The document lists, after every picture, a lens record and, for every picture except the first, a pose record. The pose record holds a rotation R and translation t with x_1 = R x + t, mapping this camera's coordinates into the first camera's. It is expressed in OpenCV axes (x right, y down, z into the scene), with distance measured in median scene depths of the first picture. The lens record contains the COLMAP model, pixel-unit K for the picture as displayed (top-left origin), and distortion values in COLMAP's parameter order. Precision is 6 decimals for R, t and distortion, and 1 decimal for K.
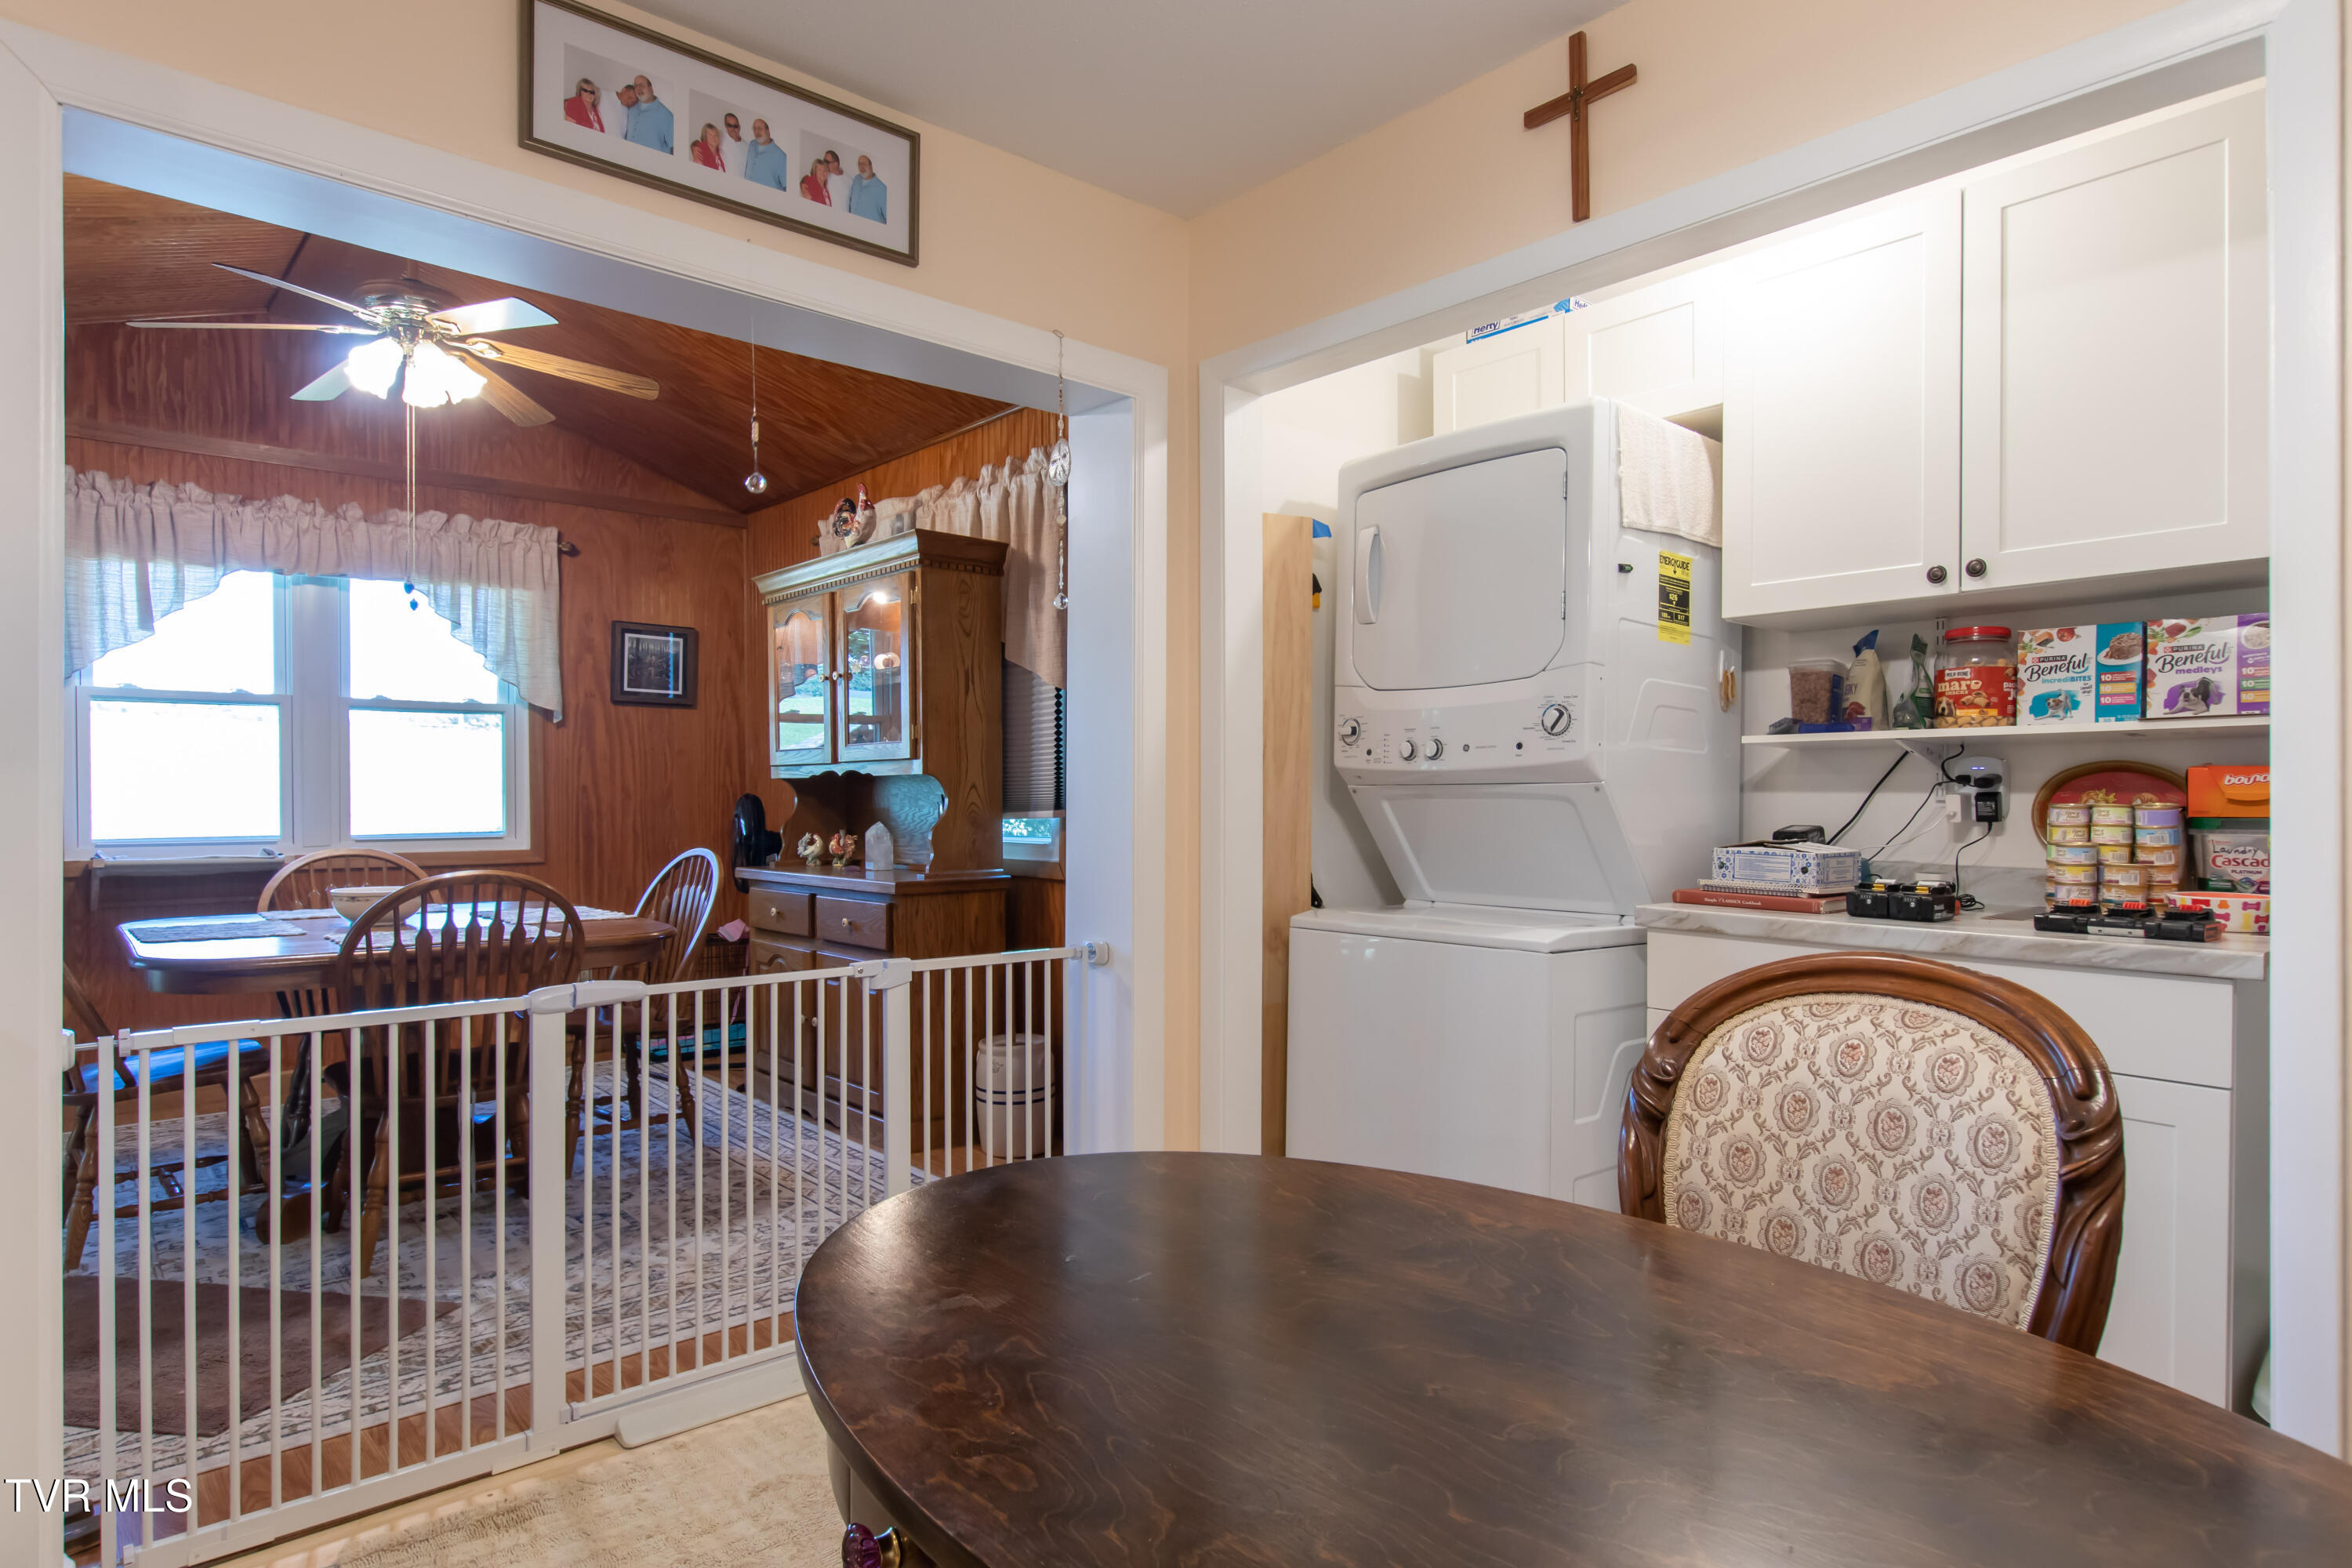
lens RADIAL K [[1304.3, 0, 1189.6], [0, 1304.3, 805.1], [0, 0, 1]] dist [-0.001410, 0.001562]
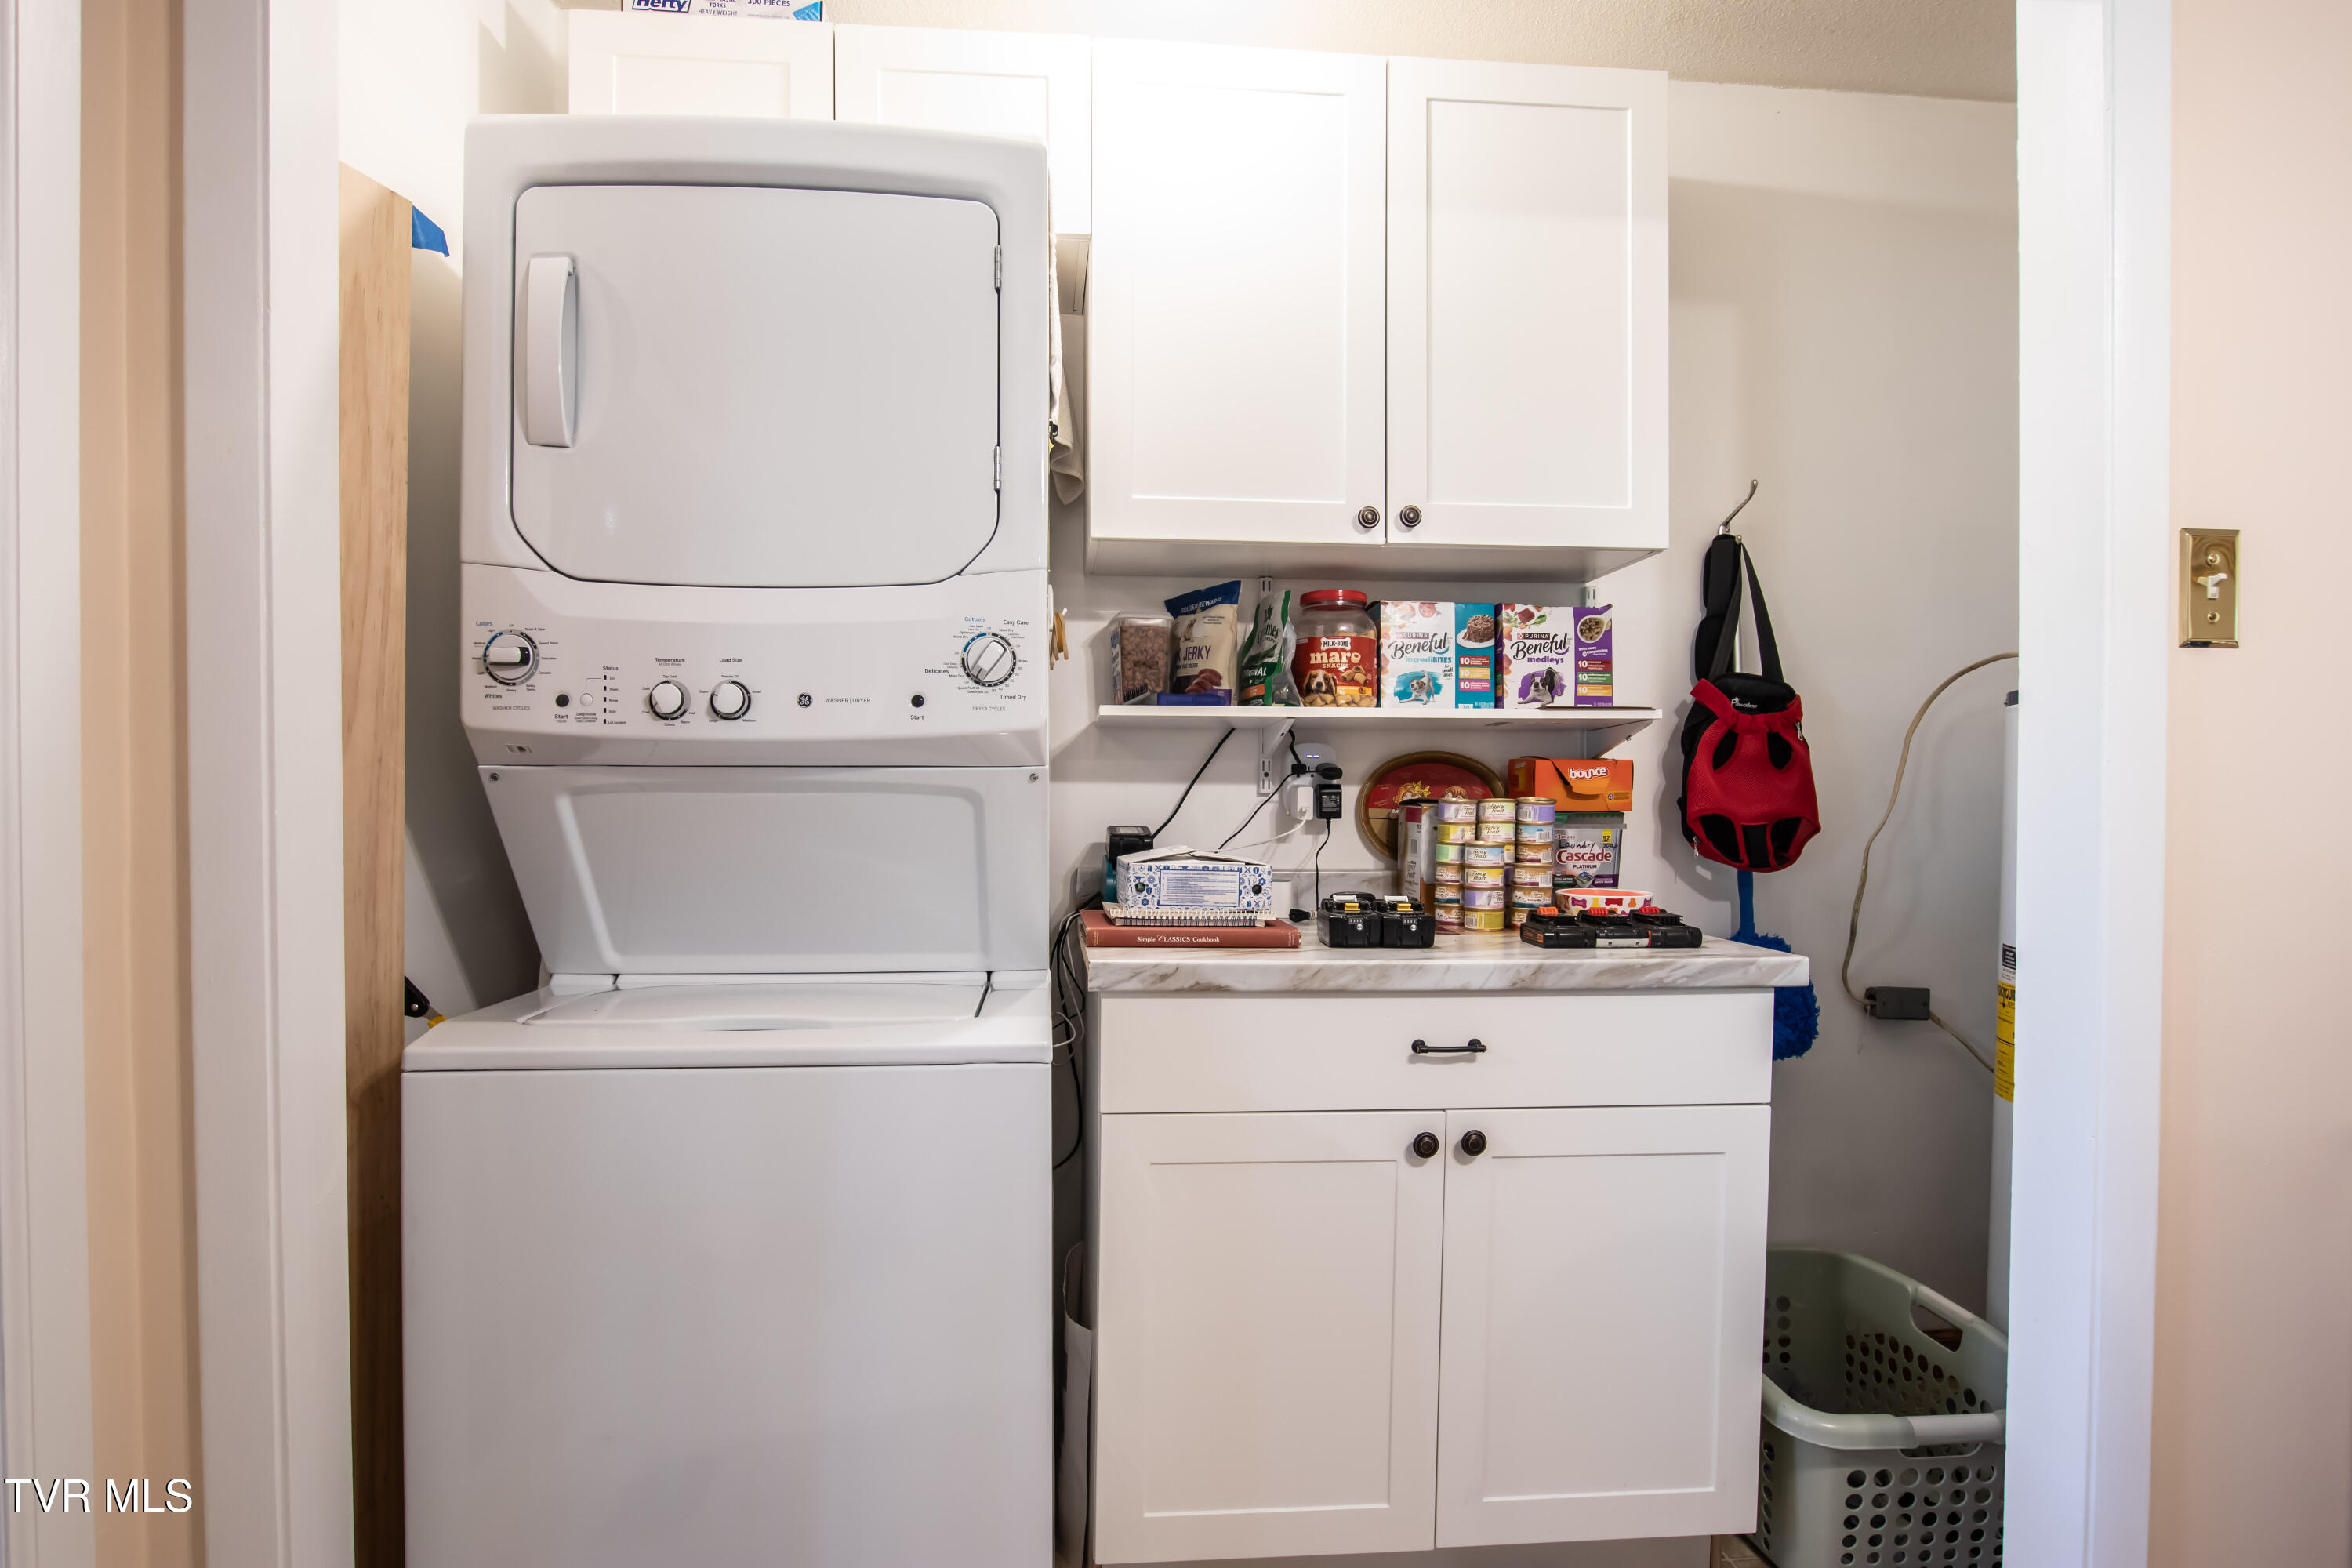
lens RADIAL K [[1304.3, 0, 1163.0], [0, 1304.3, 795.5], [0, 0, 1]] dist [-0.001410, 0.001562]
pose [[0.584584, -0.003701, 0.811325, -0.154241], [0.001163, 0.999992, 0.003724, -0.005845], [-0.811333, -0.001234, 0.584583, 0.581685]]
